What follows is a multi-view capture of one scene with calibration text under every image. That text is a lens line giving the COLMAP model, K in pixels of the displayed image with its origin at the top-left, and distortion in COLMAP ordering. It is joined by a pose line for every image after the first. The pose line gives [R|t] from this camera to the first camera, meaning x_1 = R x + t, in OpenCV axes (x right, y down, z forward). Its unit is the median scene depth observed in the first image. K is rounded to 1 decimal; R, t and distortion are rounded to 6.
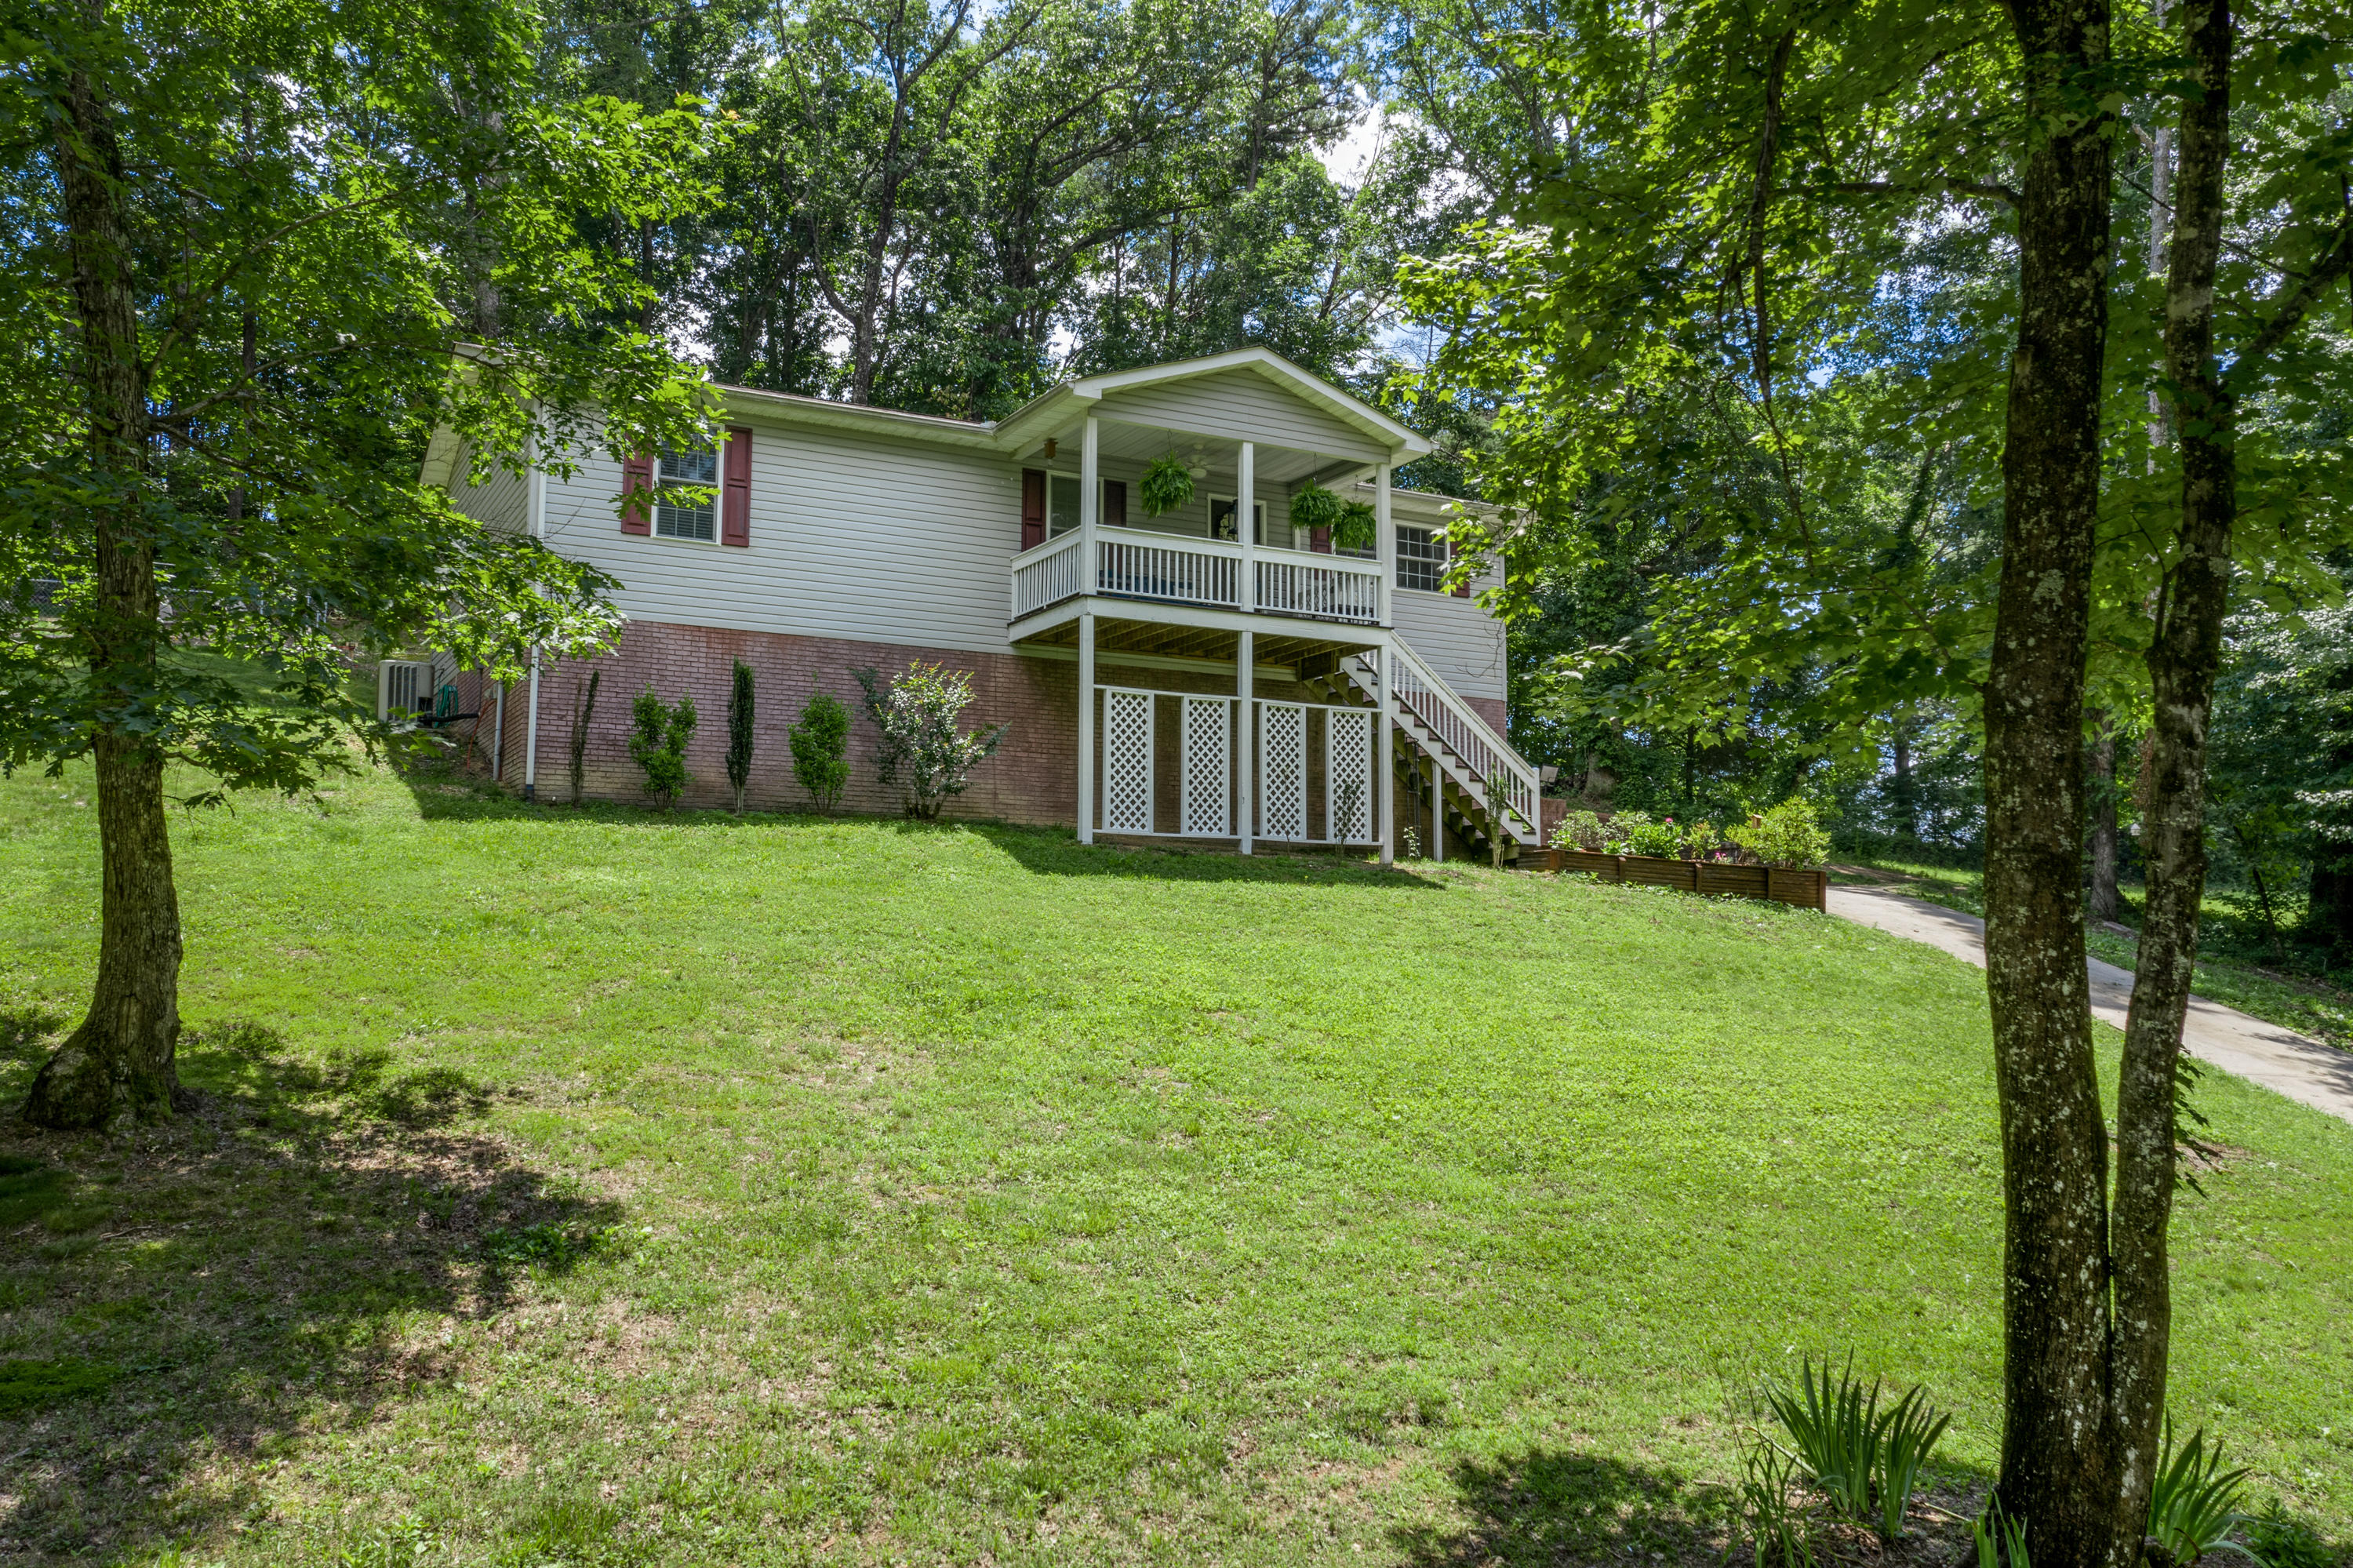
lens RADIAL K [[1908.4, 0, 1172.7], [0, 1908.4, 776.9], [0, 0, 1]] dist [-0.031643, 0.072845]
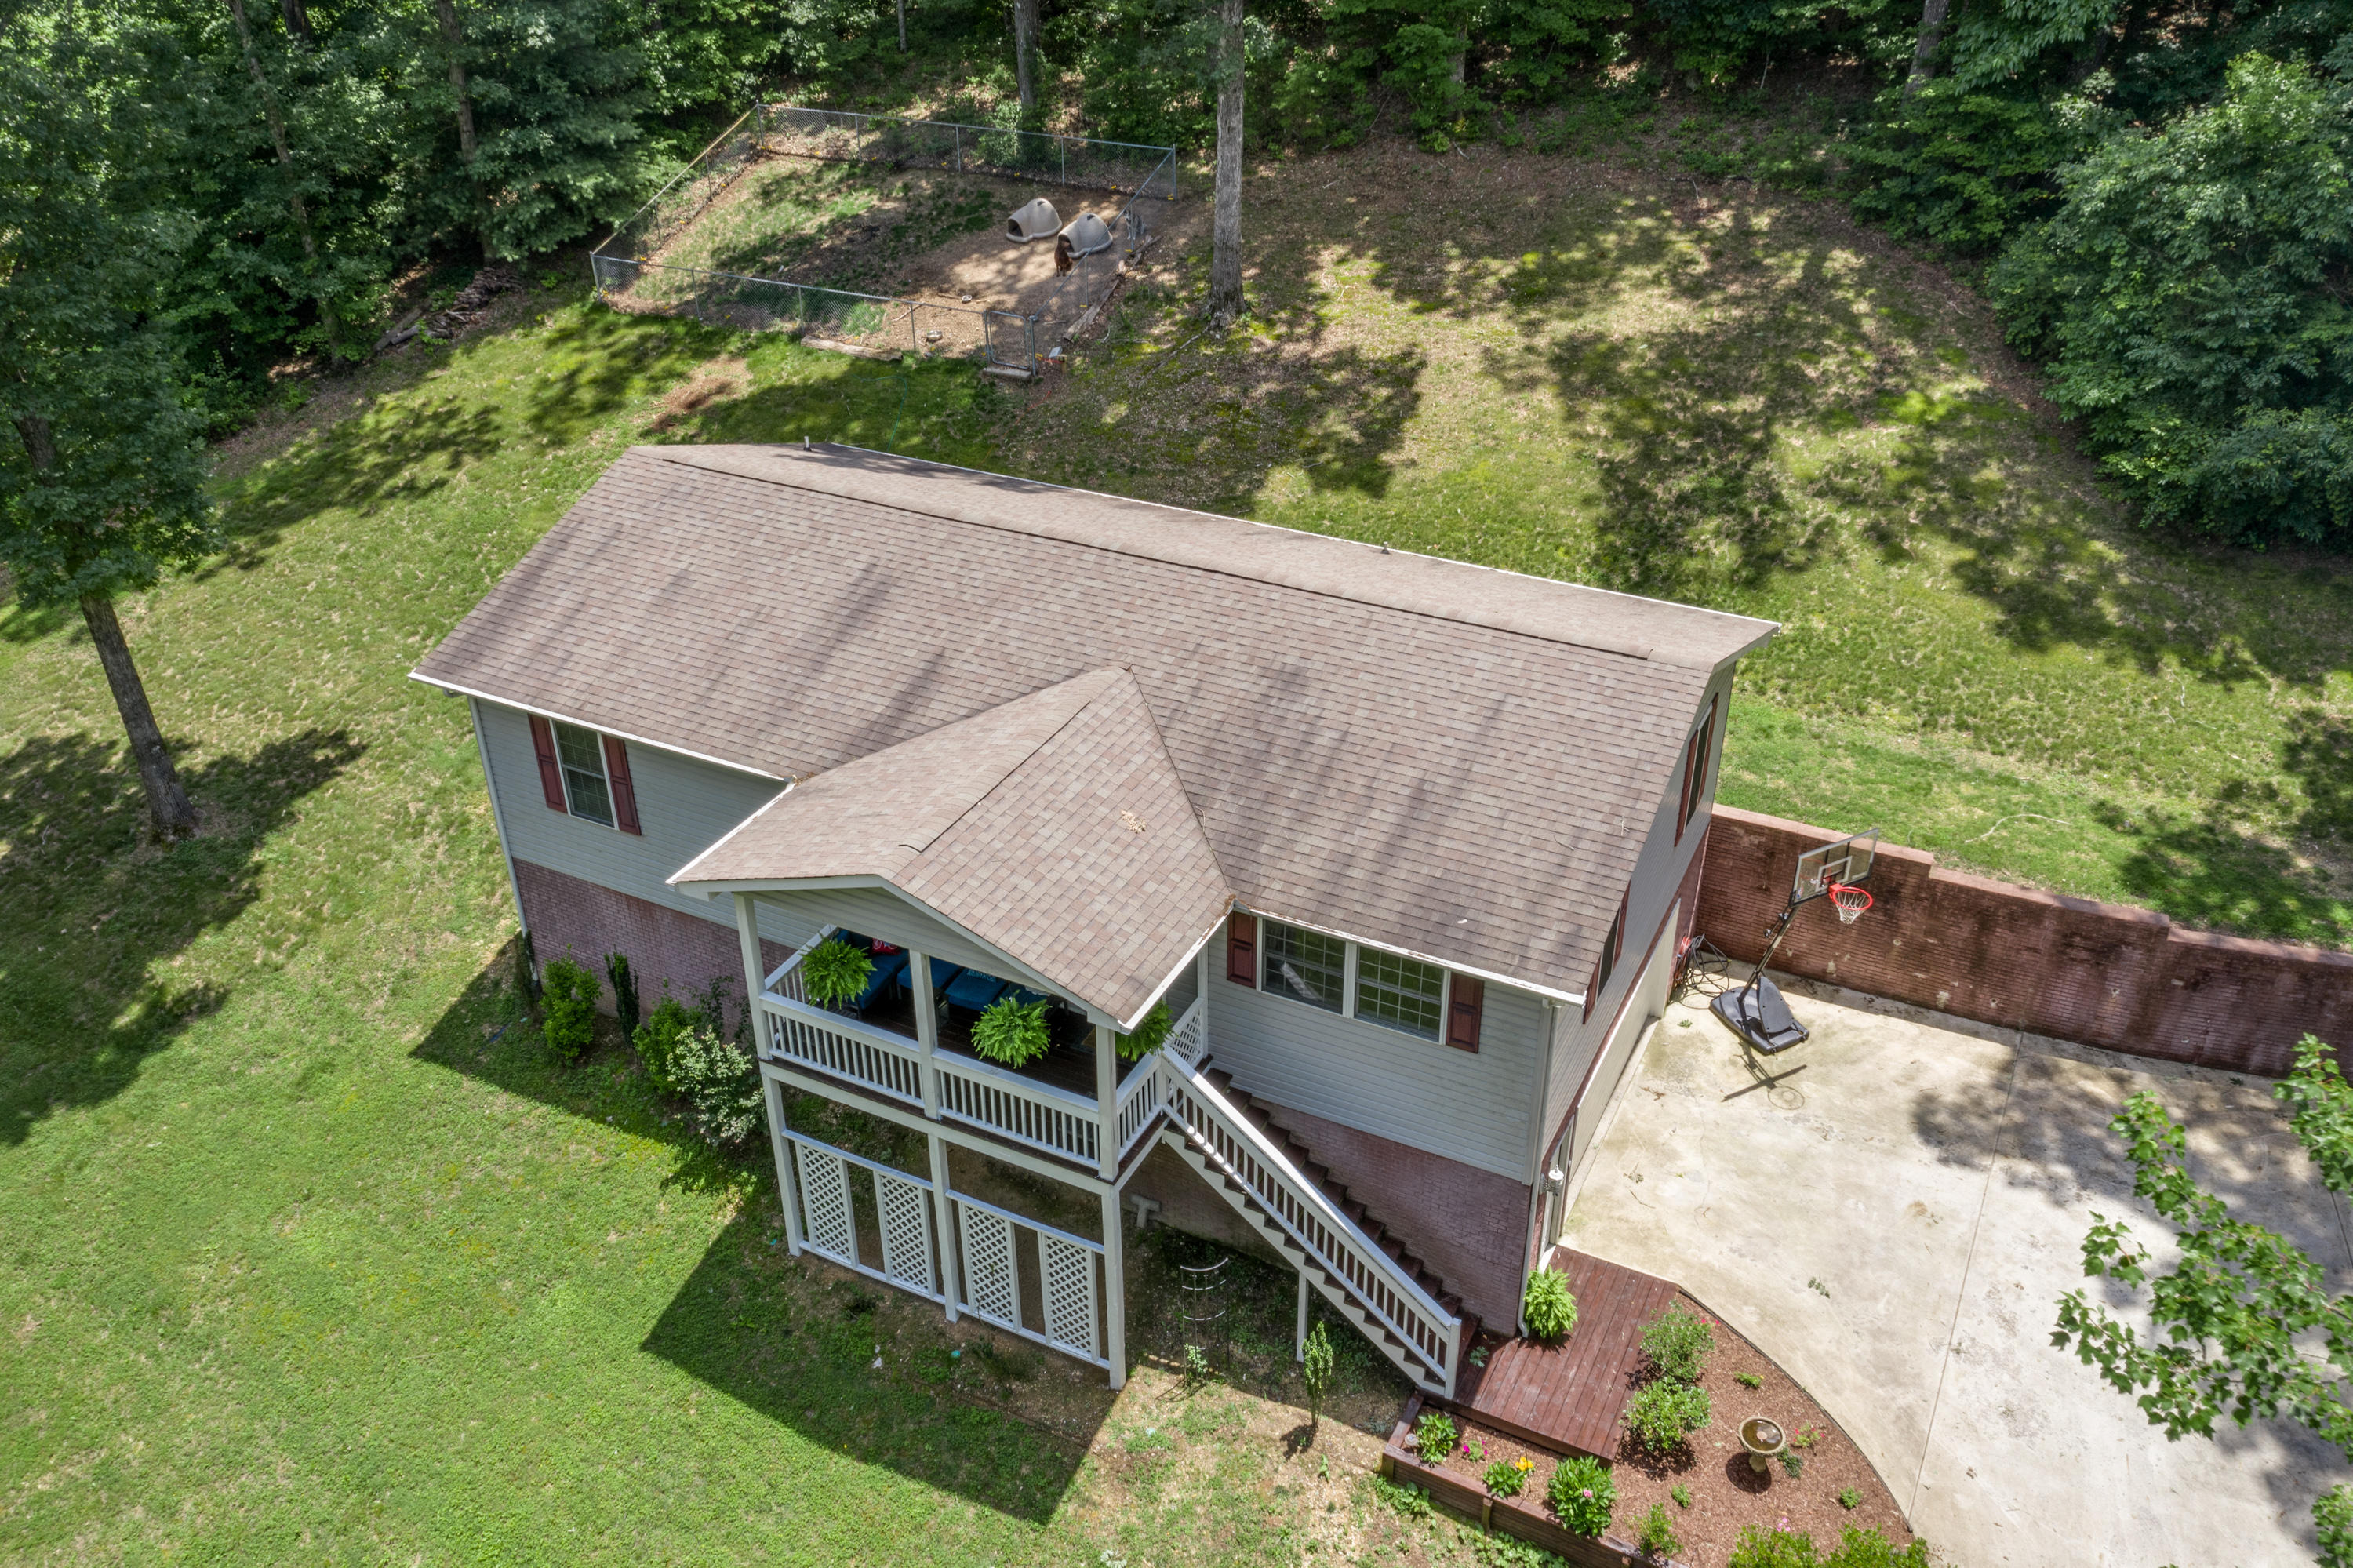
lens RADIAL K [[1902.0, 0, 1173.5], [0, 1902.0, 771.2], [0, 0, 1]] dist [-0.034086, 0.085366]
pose [[0.563484, 0.414644, -0.714532, 0.645769], [0.102228, 0.823273, 0.558365, -0.680284], [0.819777, -0.387675, 0.421513, 0.805712]]
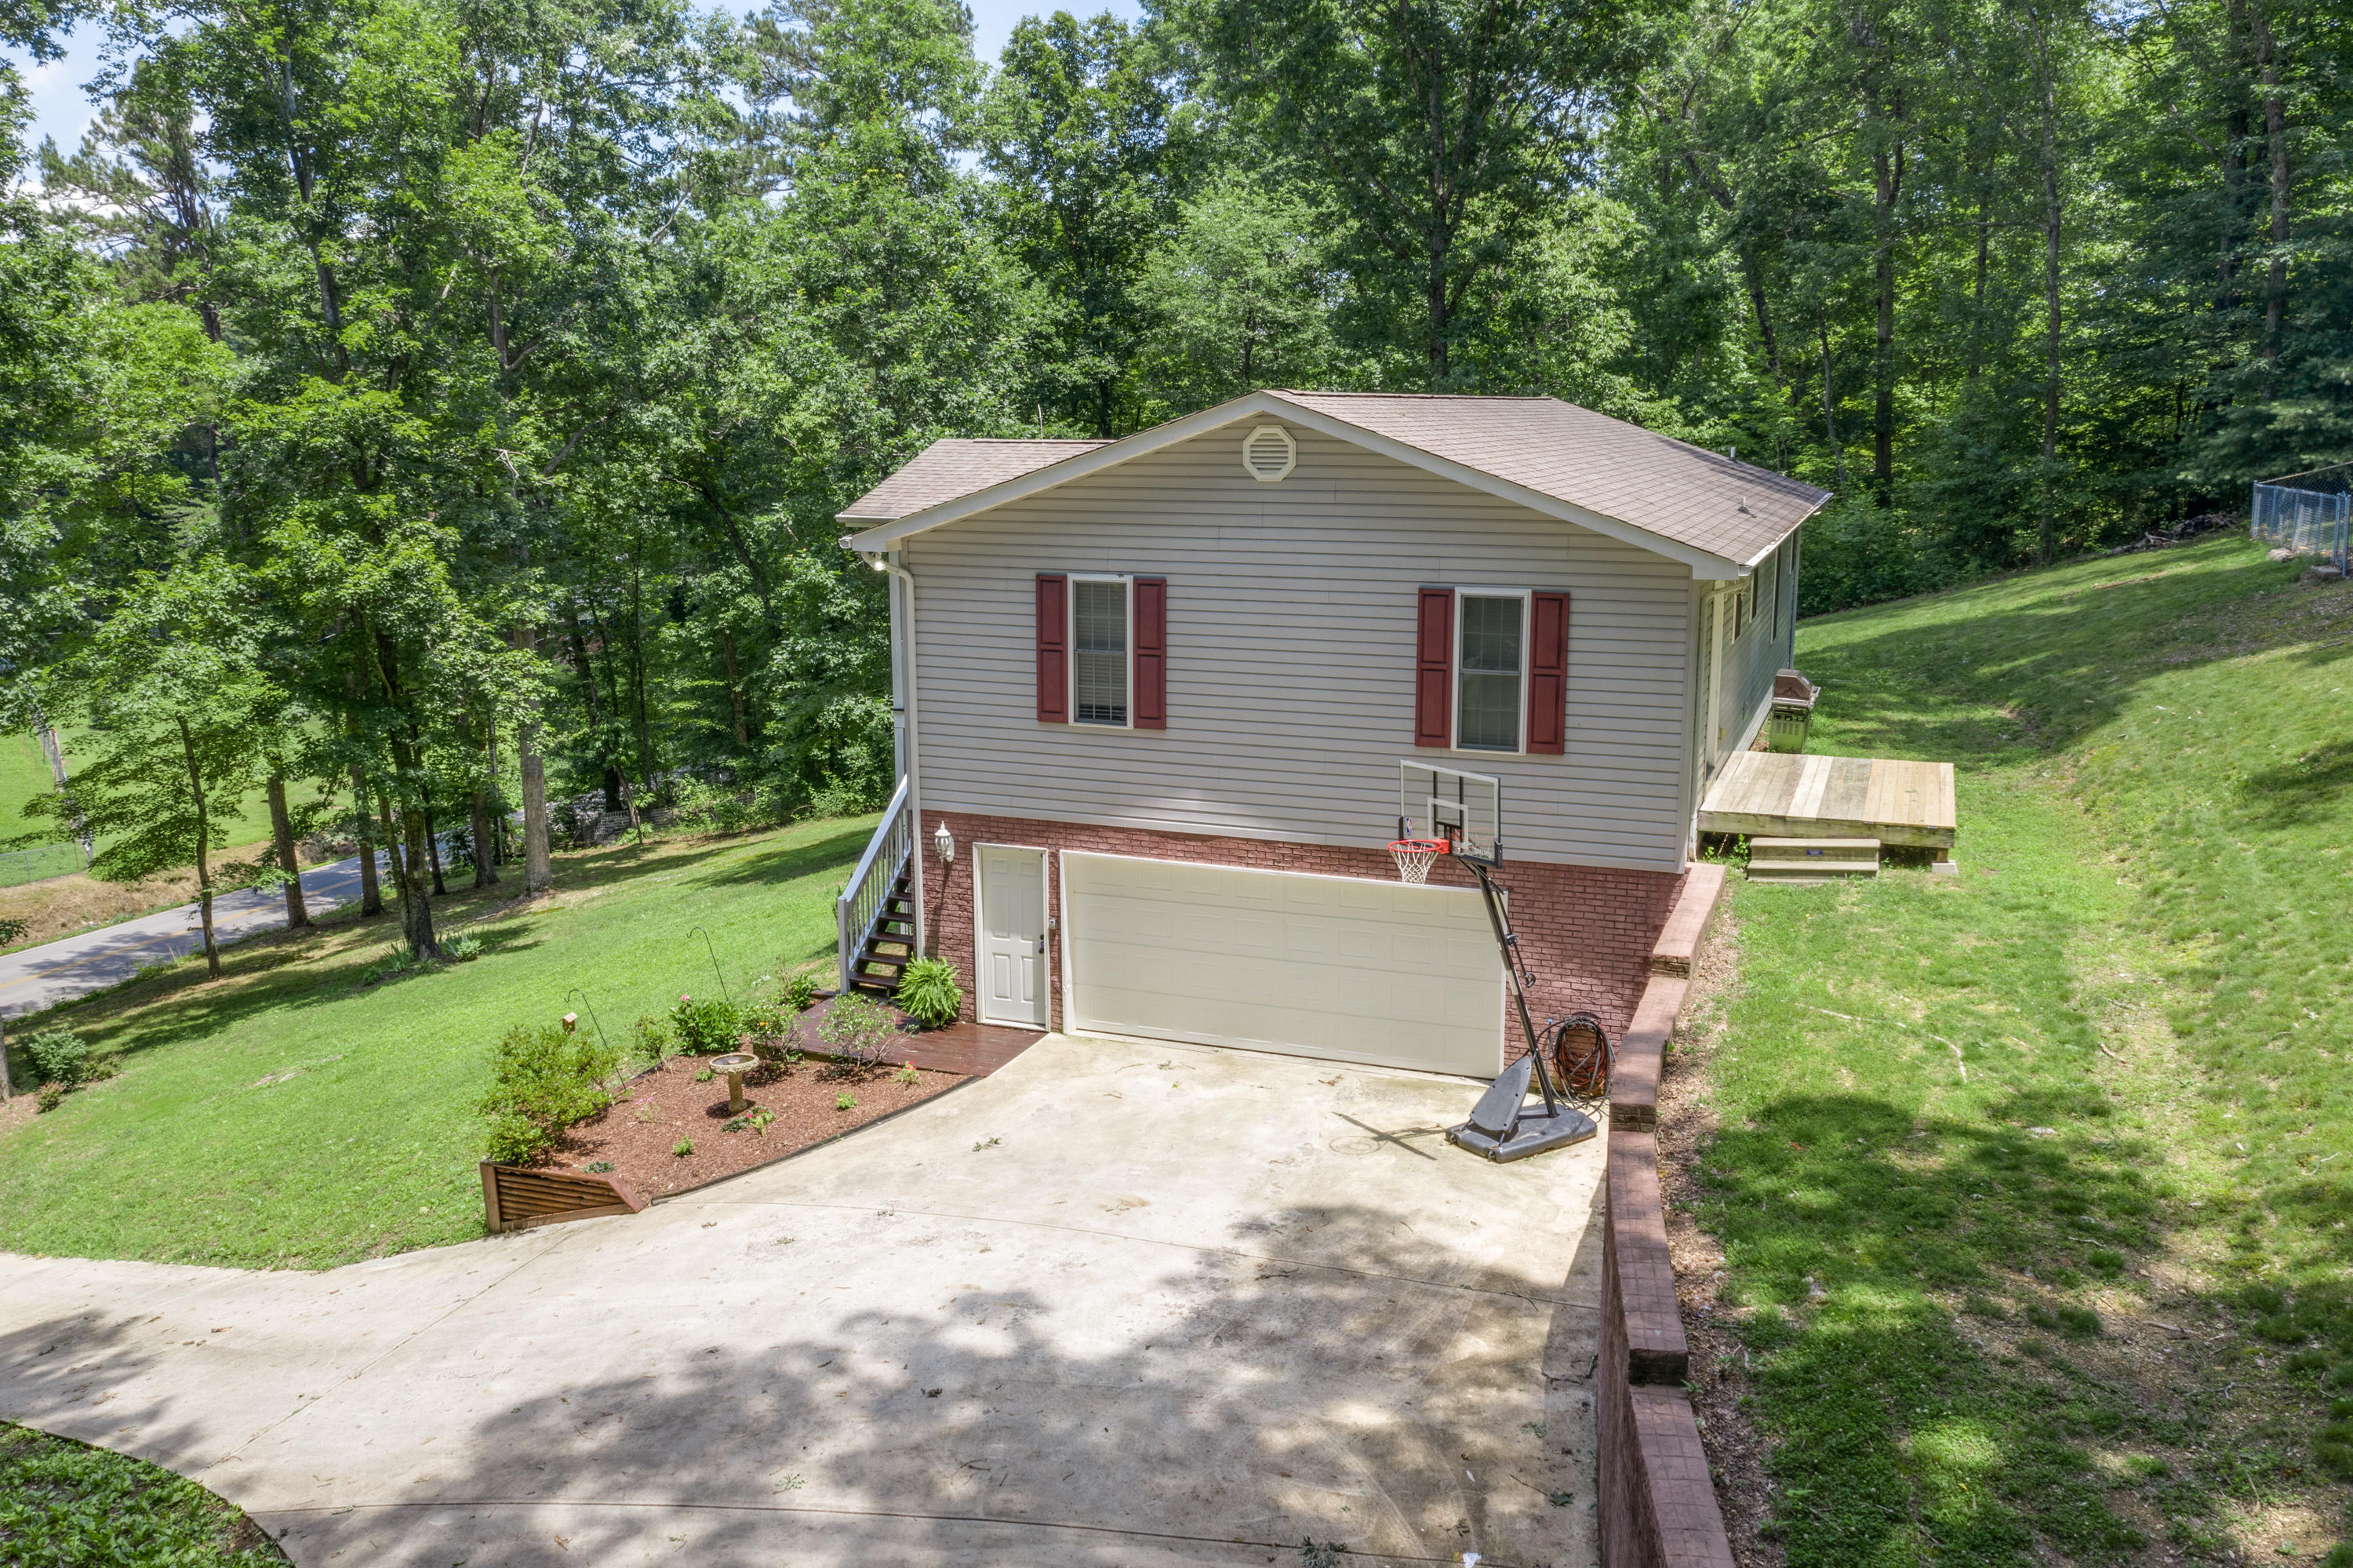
lens RADIAL K [[1970.1, 0, 1176.5], [0, 1970.1, 784.0], [0, 0, 1]] dist [0.029515, 0.000219]
pose [[-0.759867, 0.114279, -0.639955, 0.682382], [0.064592, 0.992828, 0.100597, -0.131010], [0.646861, 0.035105, -0.761799, 1.977529]]
